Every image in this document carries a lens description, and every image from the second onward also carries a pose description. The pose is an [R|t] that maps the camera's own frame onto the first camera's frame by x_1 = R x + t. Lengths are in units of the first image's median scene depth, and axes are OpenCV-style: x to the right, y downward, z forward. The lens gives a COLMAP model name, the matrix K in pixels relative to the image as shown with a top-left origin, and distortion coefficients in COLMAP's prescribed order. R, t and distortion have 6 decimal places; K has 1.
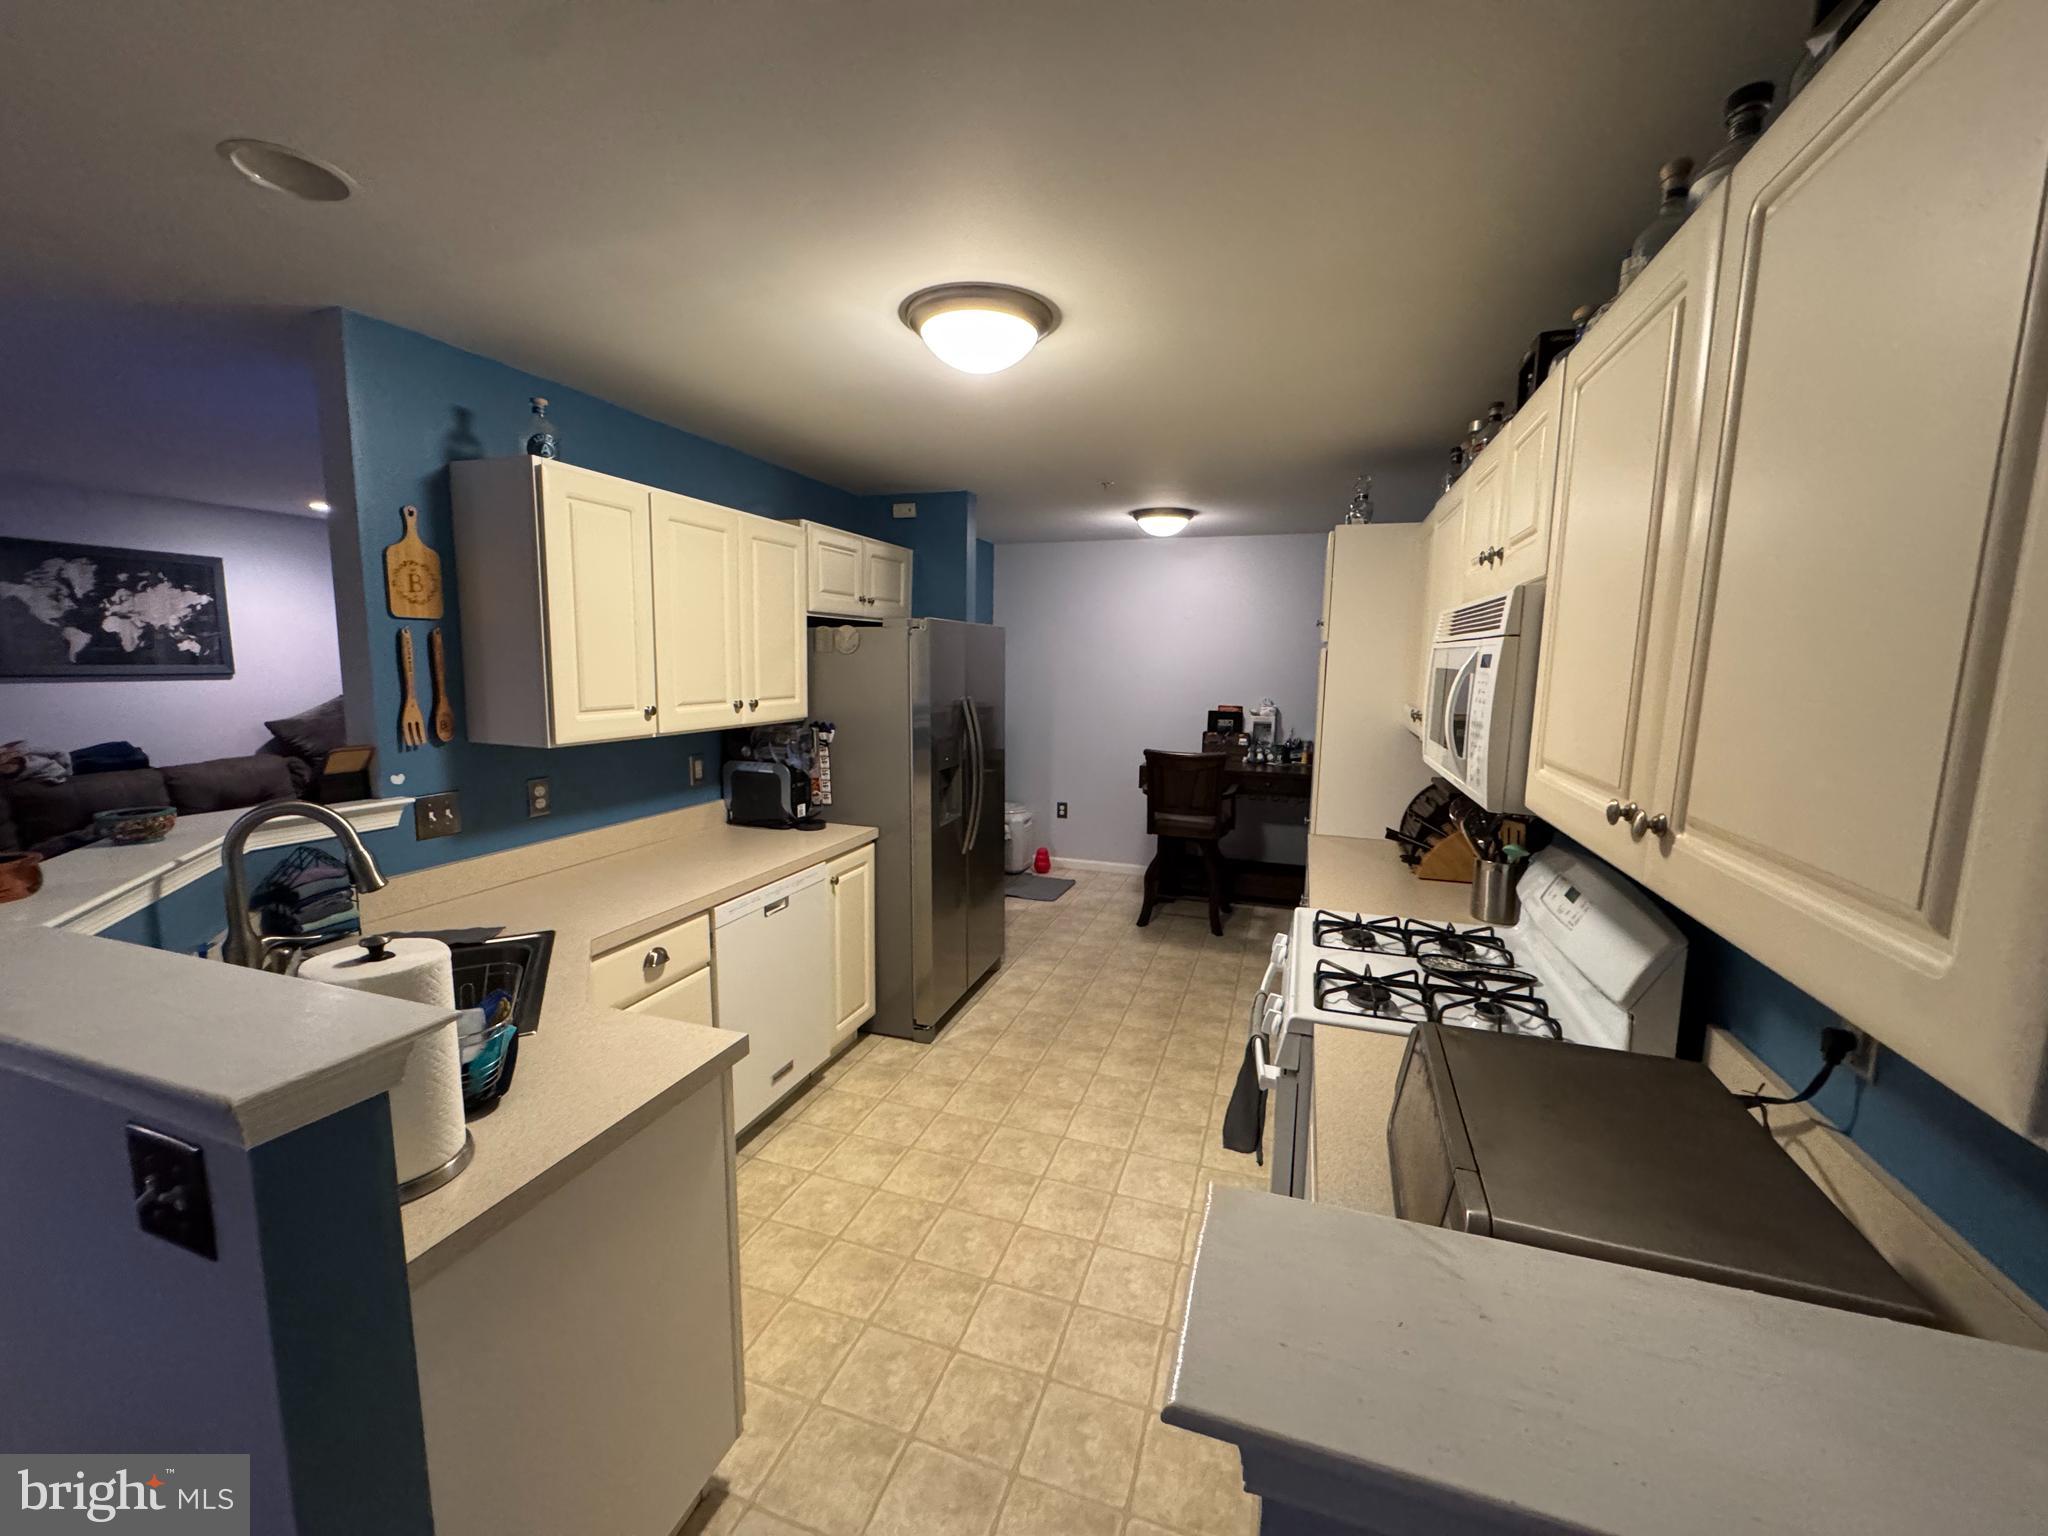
lens RADIAL K [[818.0, 0, 1024.0], [0, 818.0, 768.0], [0, 0, 1]] dist [-0.000344, 0.000091]
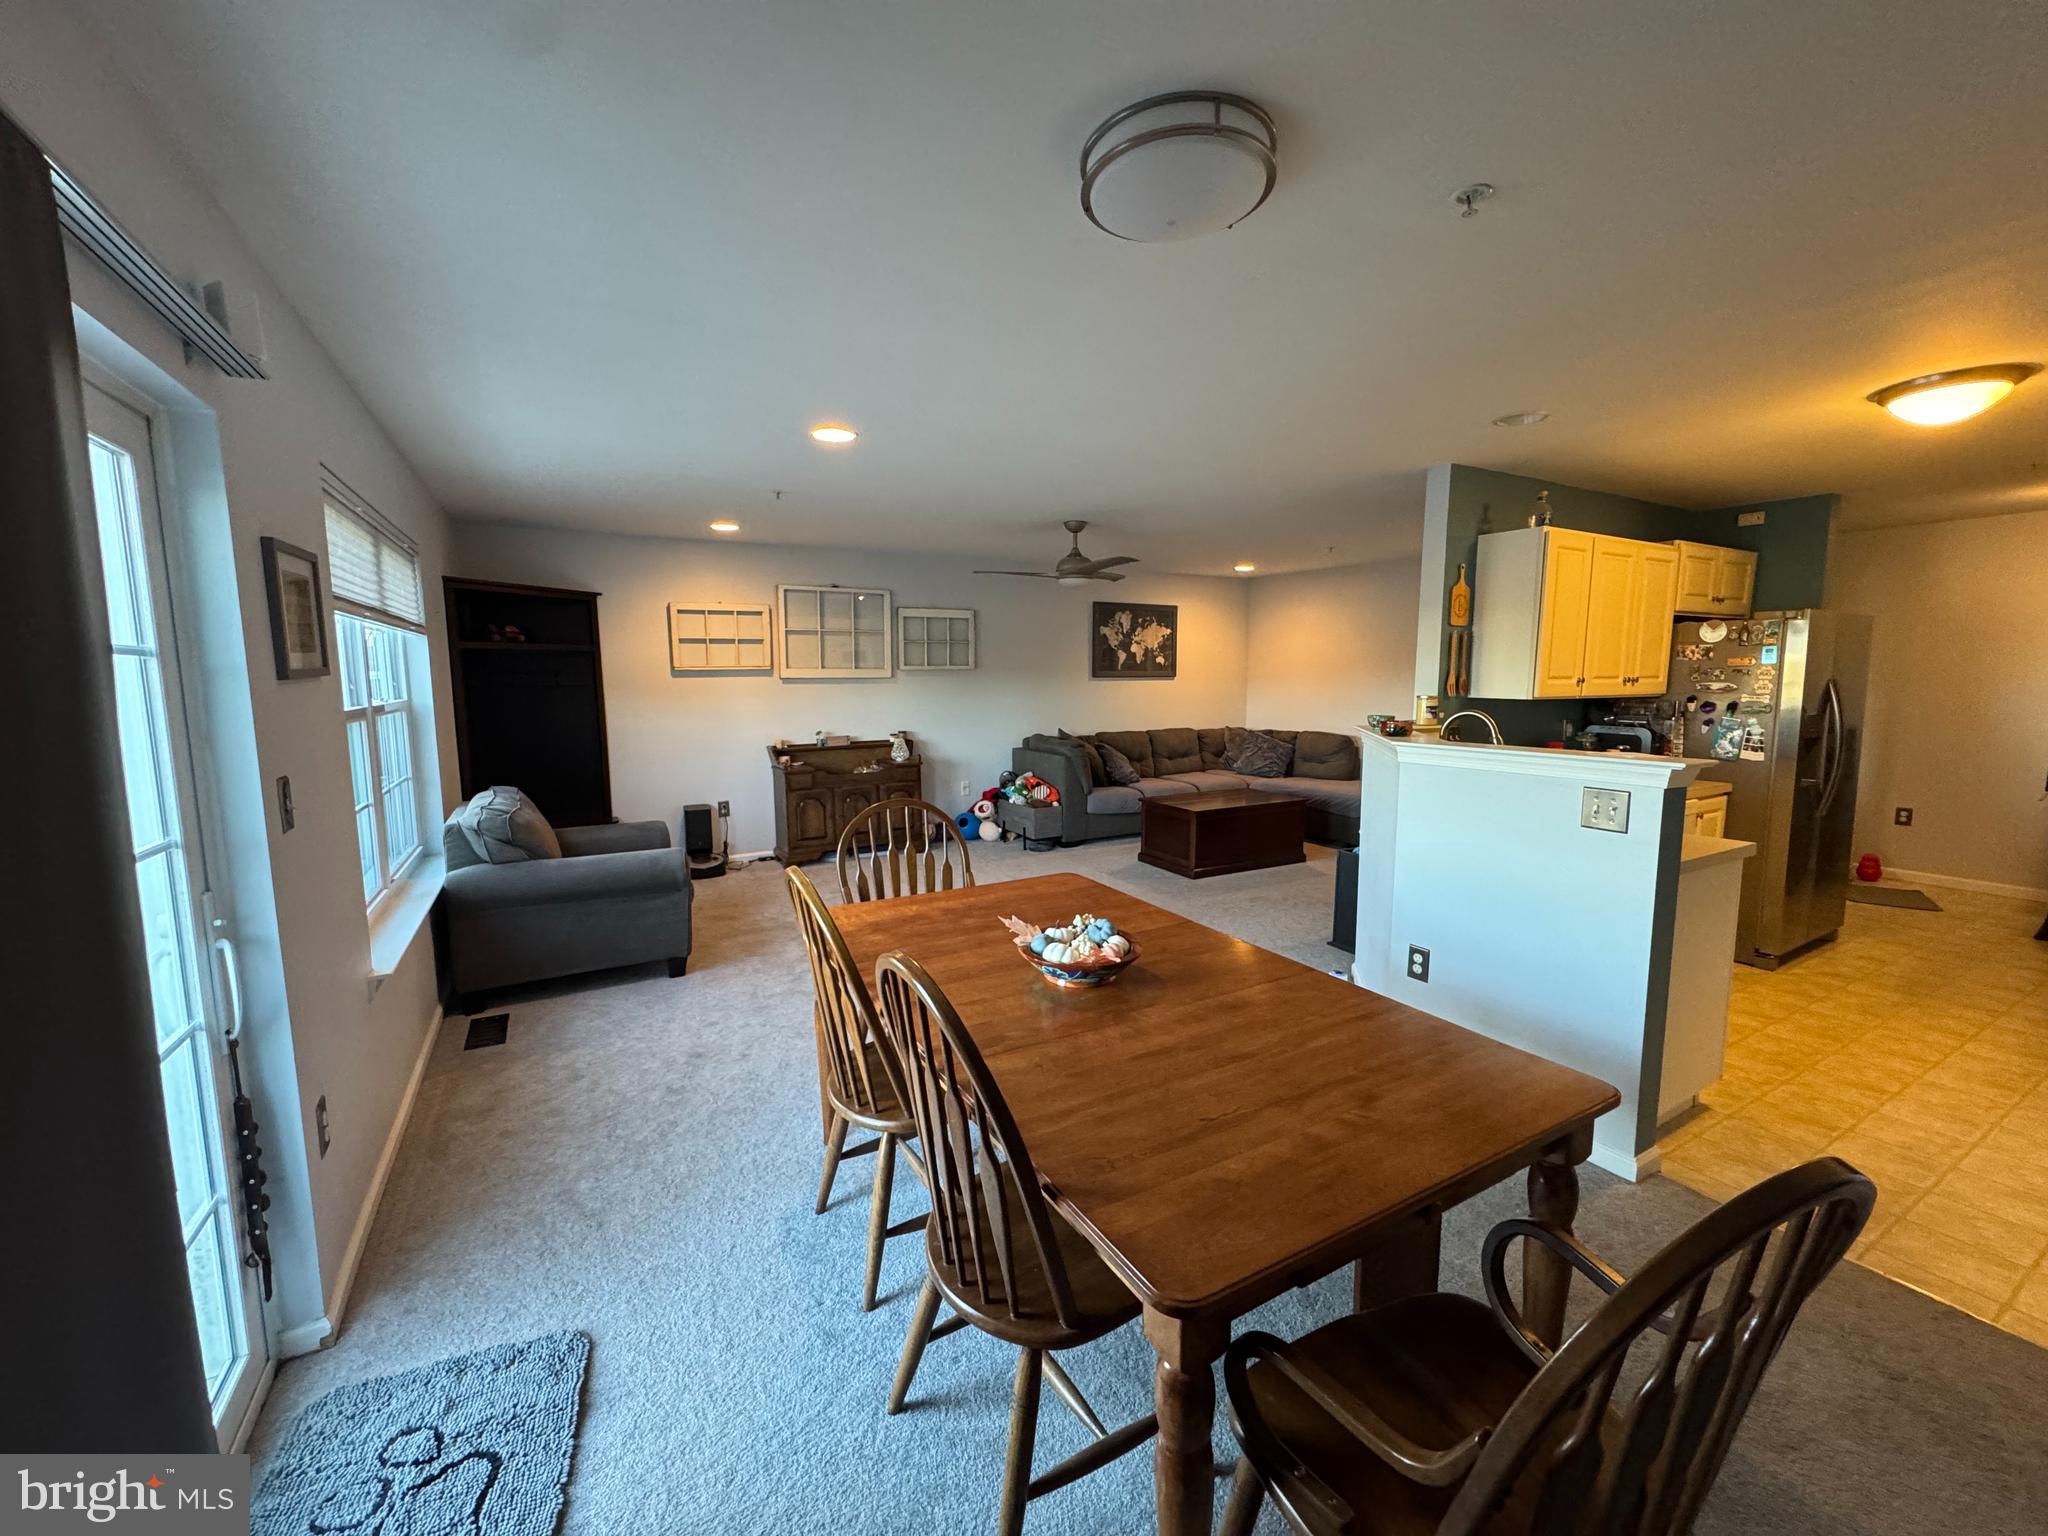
lens RADIAL K [[818.0, 0, 1024.0], [0, 818.0, 768.0], [0, 0, 1]] dist [-0.000344, 0.000091]
pose [[0.747819, 0.058596, -0.661312, -0.131239], [-0.074360, 0.997222, 0.004272, 0.099715], [0.659726, 0.045980, 0.750098, -0.500772]]
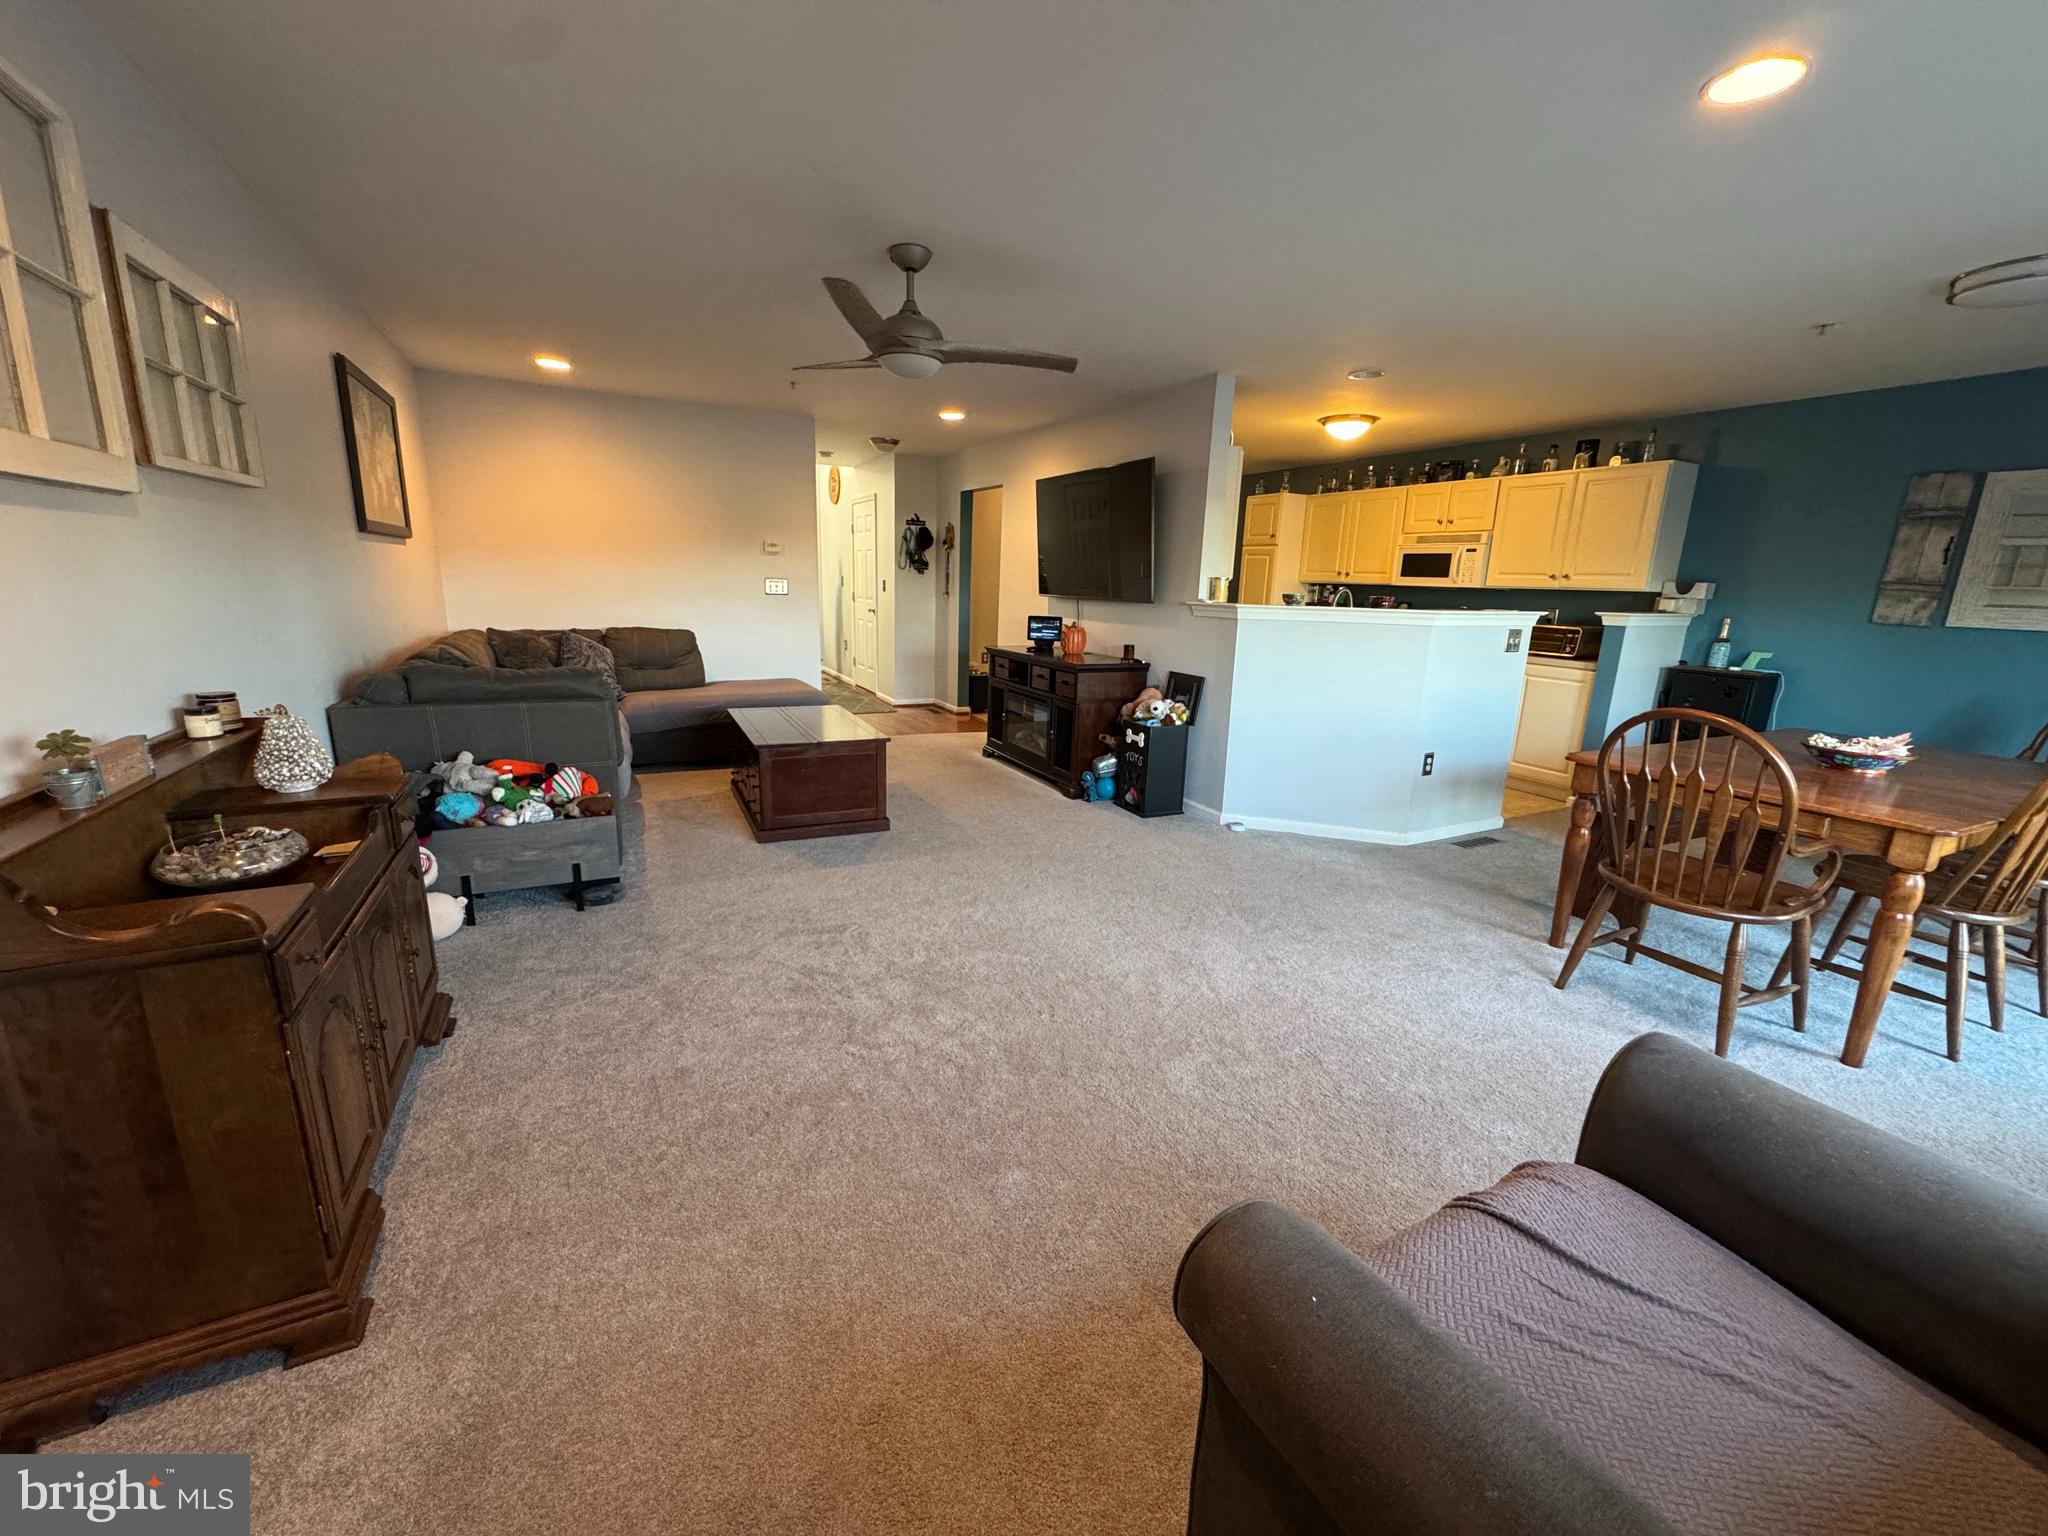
lens RADIAL K [[830.8, 0, 1024.0], [0, 830.8, 768.0], [0, 0, 1]] dist [0.000967, 0.000079]
pose [[0.696670, -0.157075, 0.699985, -1.446736], [0.079706, 0.986642, 0.142072, 0.062194], [-0.712950, -0.043185, 0.699884, -0.094676]]
